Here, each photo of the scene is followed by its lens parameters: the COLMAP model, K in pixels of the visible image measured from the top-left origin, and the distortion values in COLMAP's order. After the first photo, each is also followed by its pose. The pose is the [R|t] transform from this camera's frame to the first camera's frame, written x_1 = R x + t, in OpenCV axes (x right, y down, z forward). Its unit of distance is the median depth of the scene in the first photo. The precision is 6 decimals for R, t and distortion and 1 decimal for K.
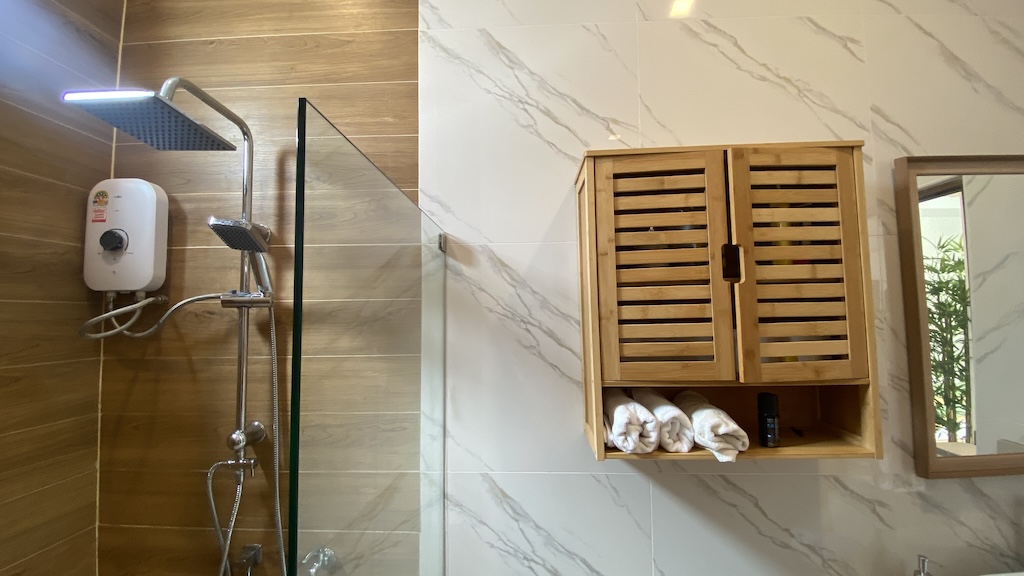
lens RADIAL K [[398.7, 0, 509.5], [0, 398.7, 274.3], [0, 0, 1]] dist [-0.026946, -0.000333]
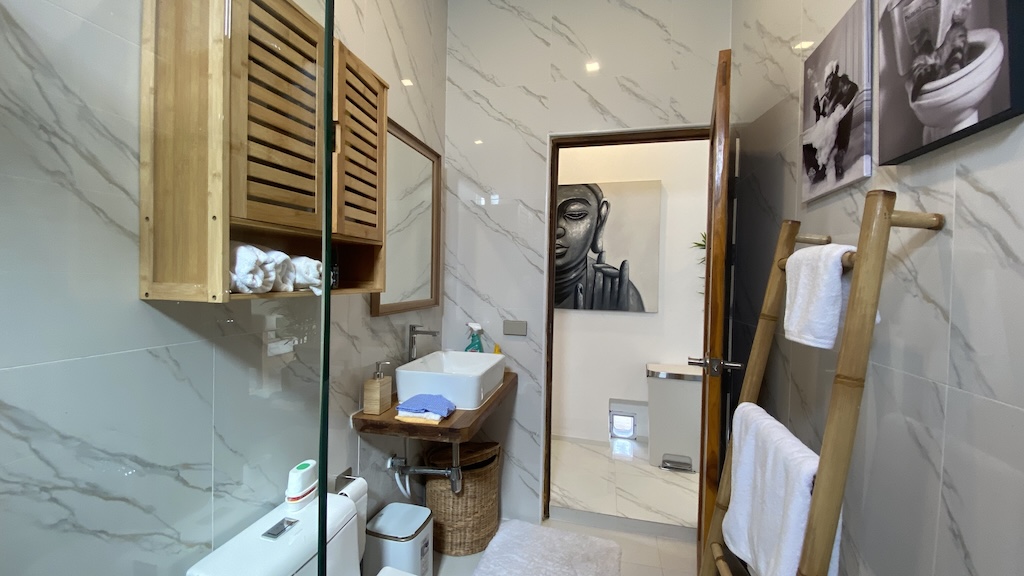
lens RADIAL K [[398.7, 0, 509.5], [0, 398.7, 274.3], [0, 0, 1]] dist [-0.026946, -0.000333]
pose [[0.199599, -0.001195, 0.979877, -0.494442], [-0.137479, 0.990074, 0.029212, 0.277512], [-0.970185, -0.140543, 0.197454, 0.191441]]
